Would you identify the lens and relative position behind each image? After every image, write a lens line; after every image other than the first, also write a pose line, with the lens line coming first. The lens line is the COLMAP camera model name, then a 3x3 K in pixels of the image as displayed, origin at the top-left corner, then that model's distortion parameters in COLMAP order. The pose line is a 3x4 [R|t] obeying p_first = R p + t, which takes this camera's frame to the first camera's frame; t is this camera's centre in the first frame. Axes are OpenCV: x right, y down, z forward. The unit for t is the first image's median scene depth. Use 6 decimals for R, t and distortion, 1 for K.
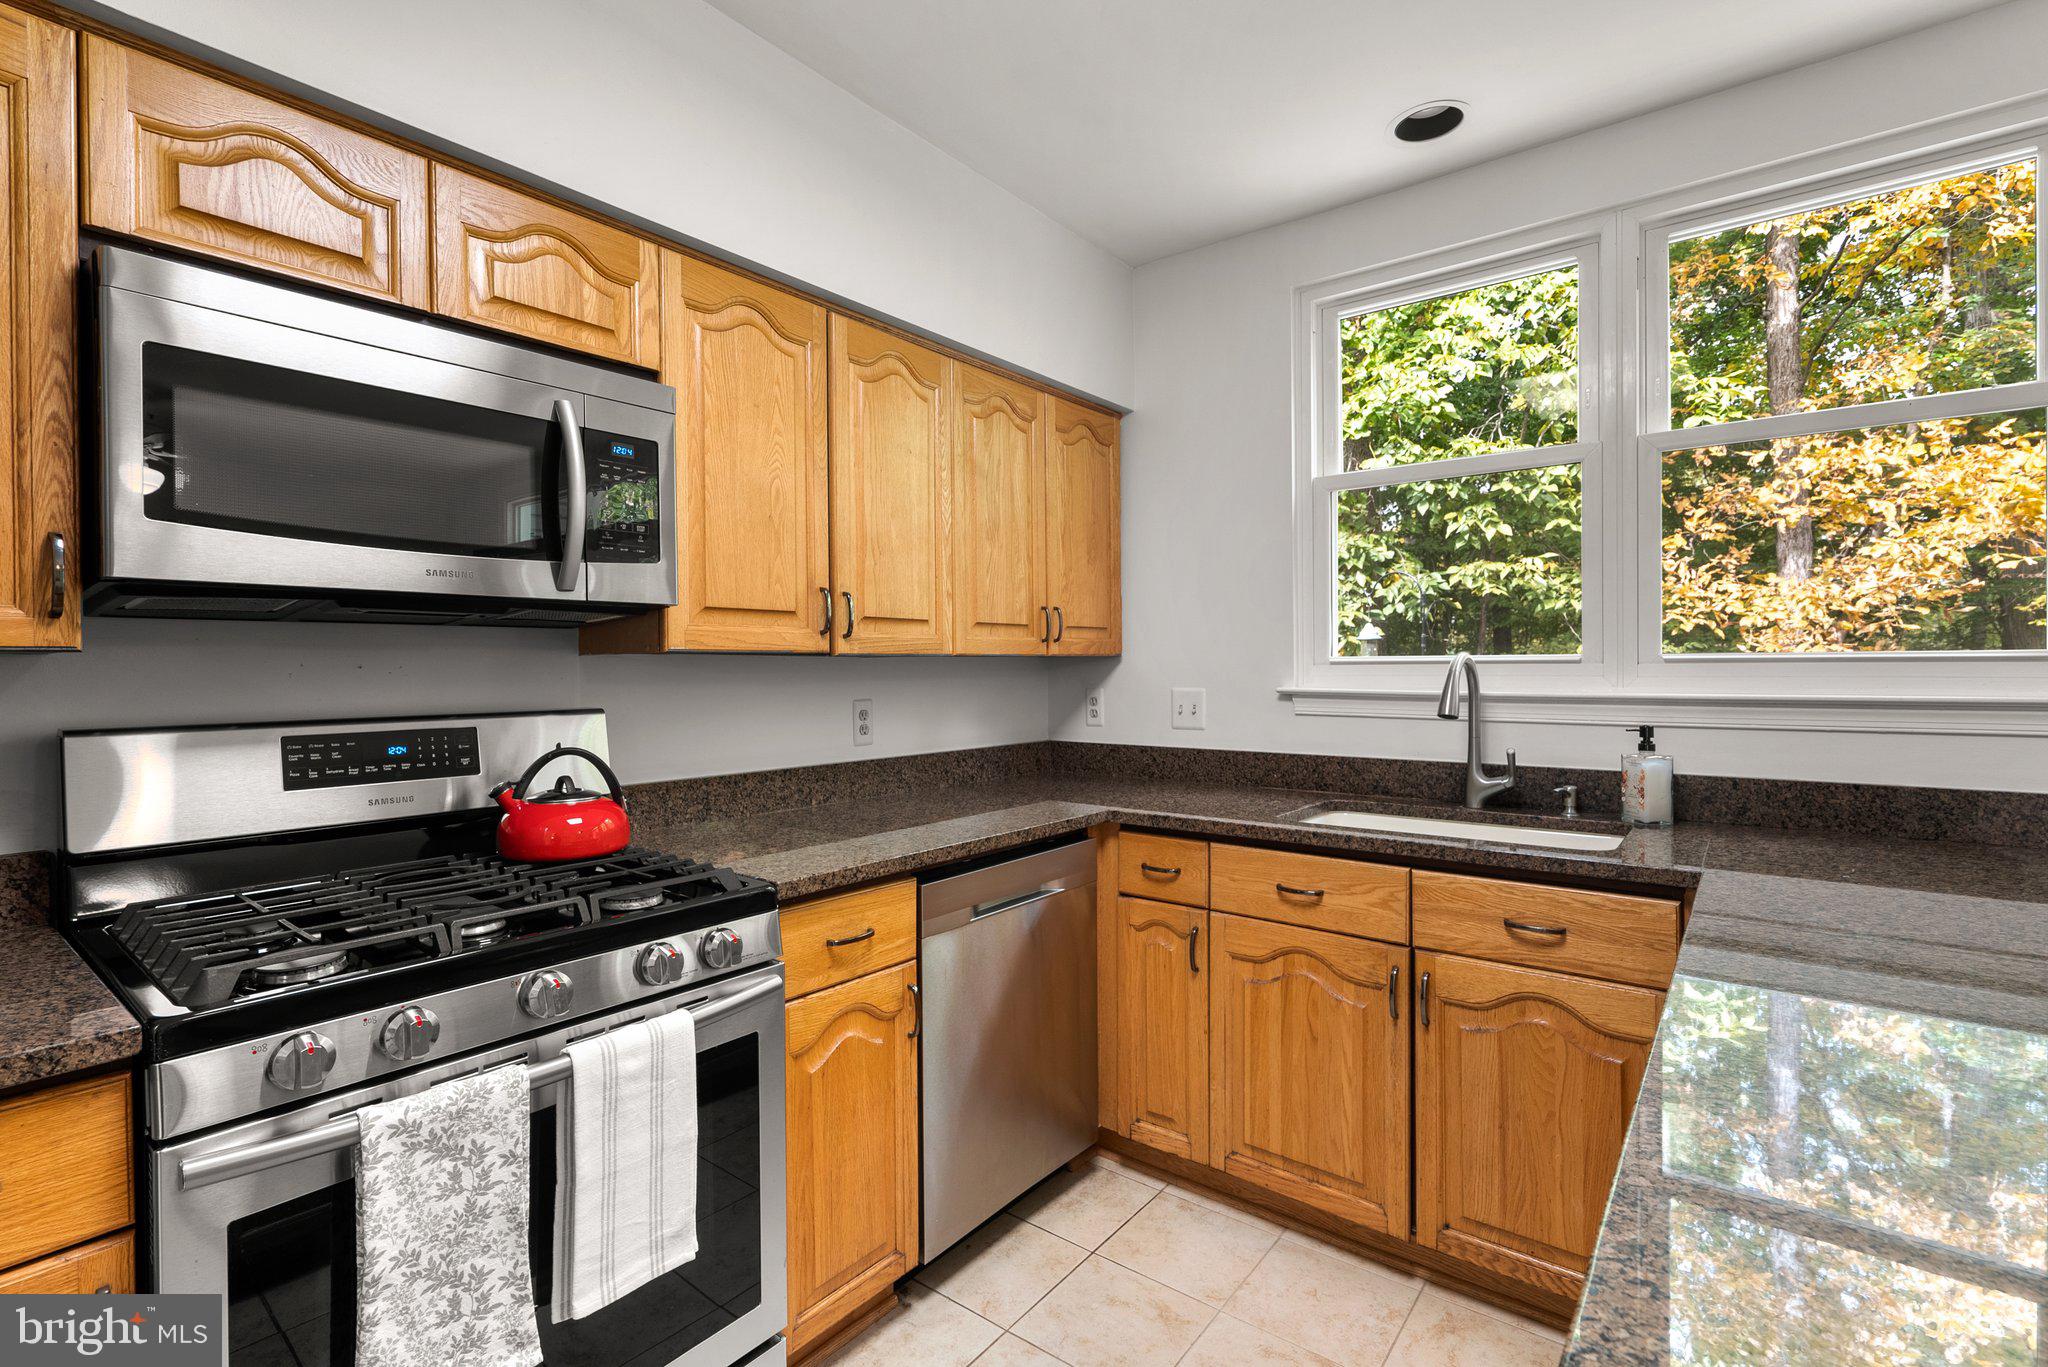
lens RADIAL K [[944.5, 0, 1027.4], [0, 944.5, 681.8], [0, 0, 1]] dist [-0.004435, 0.002725]
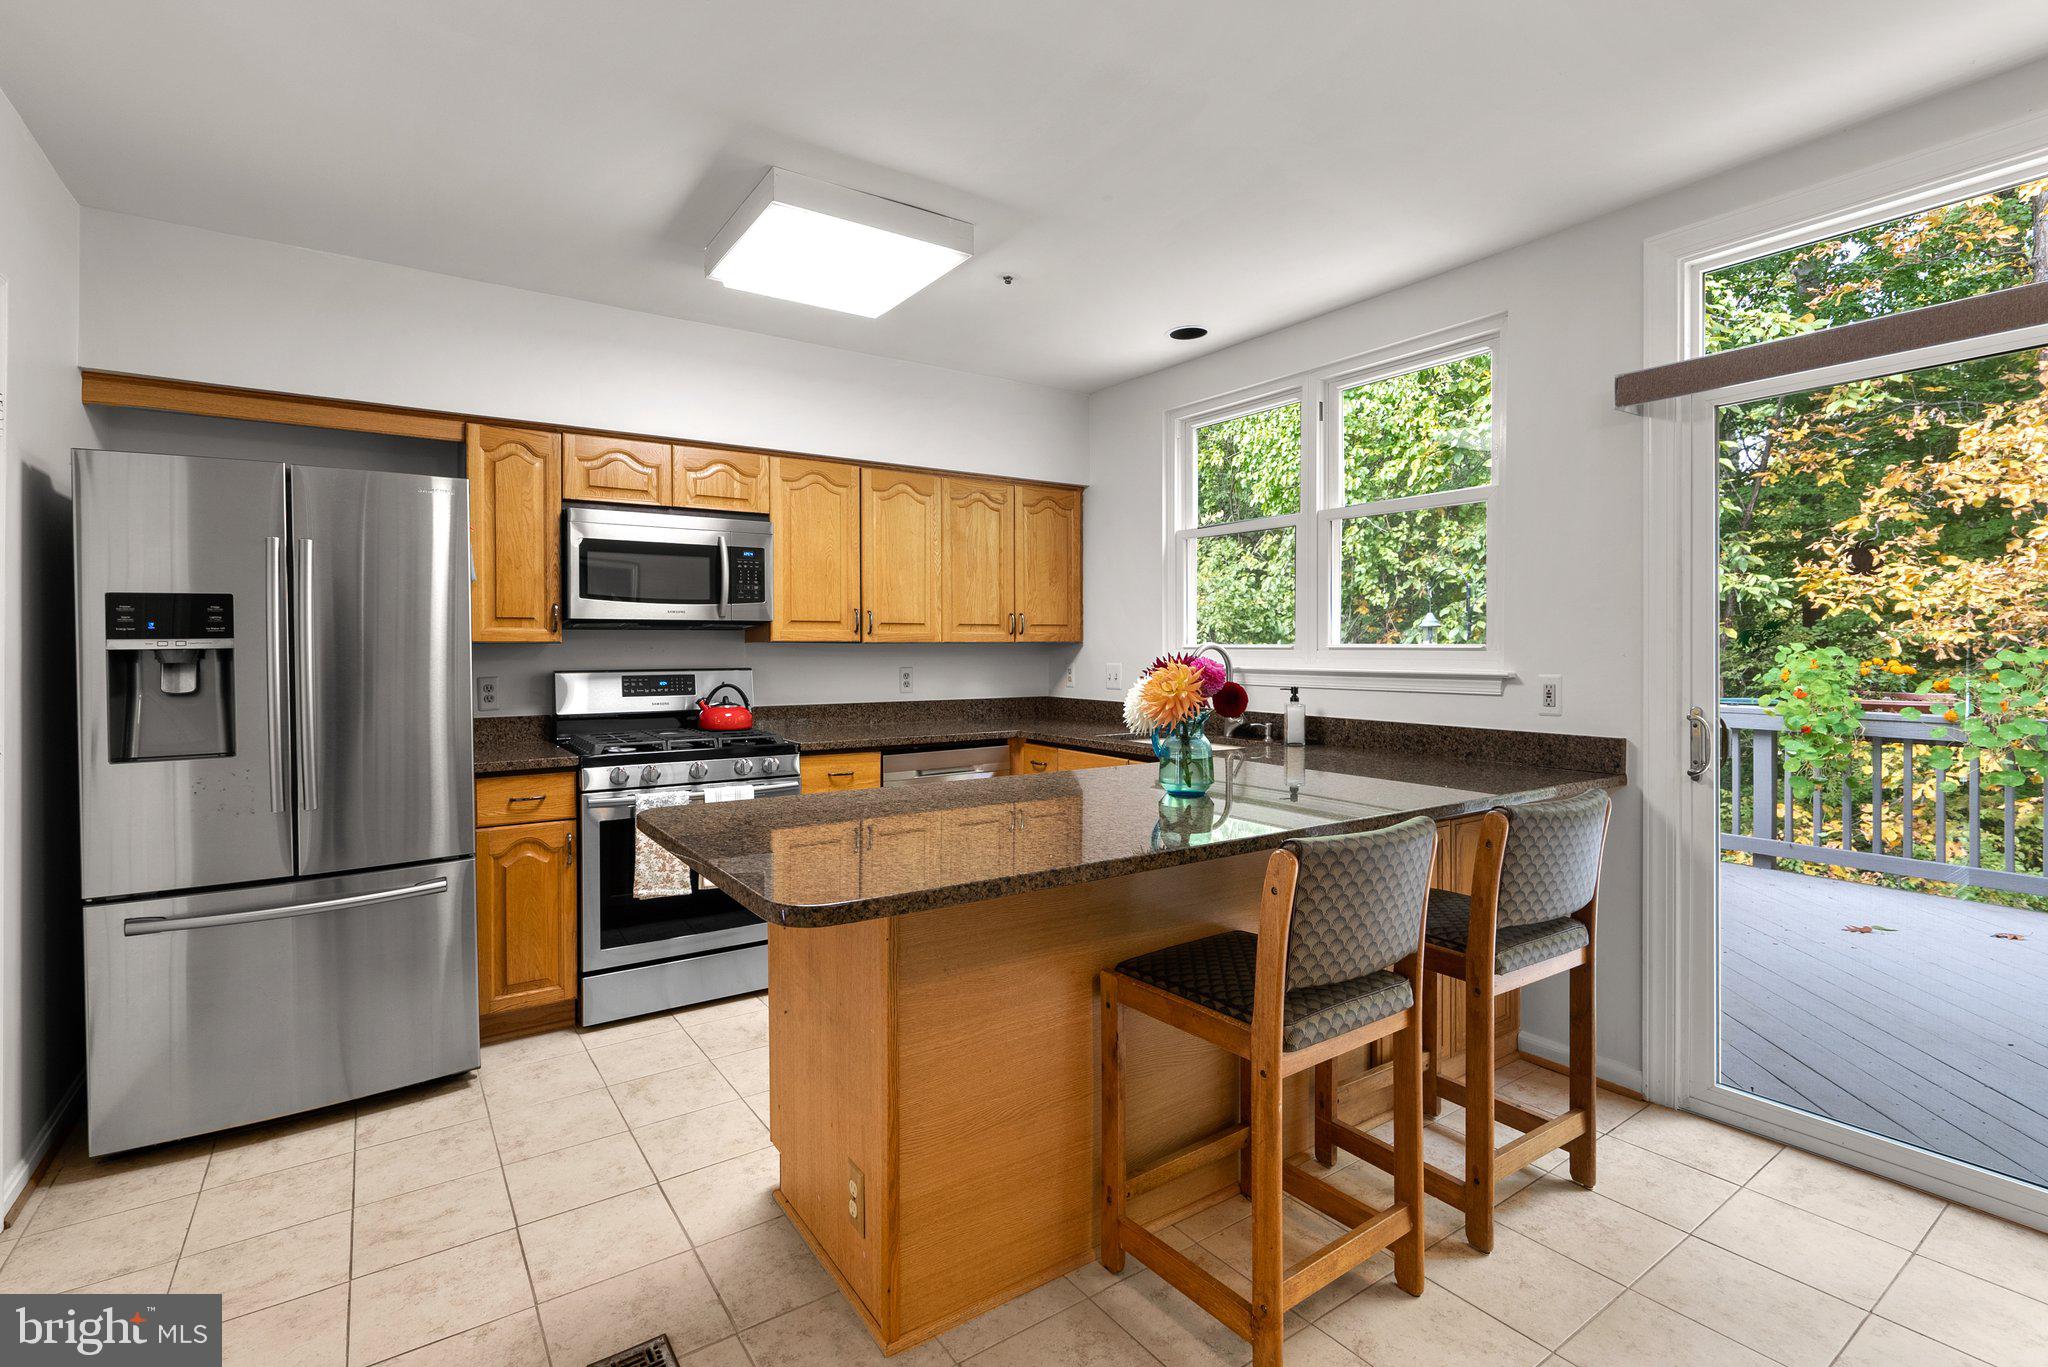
lens RADIAL K [[944.5, 0, 1023.9], [0, 944.5, 669.6], [0, 0, 1]] dist [-0.004435, 0.002725]
pose [[0.954756, 0.013177, -0.297099, 0.703731], [-0.010252, 0.999882, 0.011400, 0.001332], [0.297215, -0.007839, 0.954779, -0.778127]]
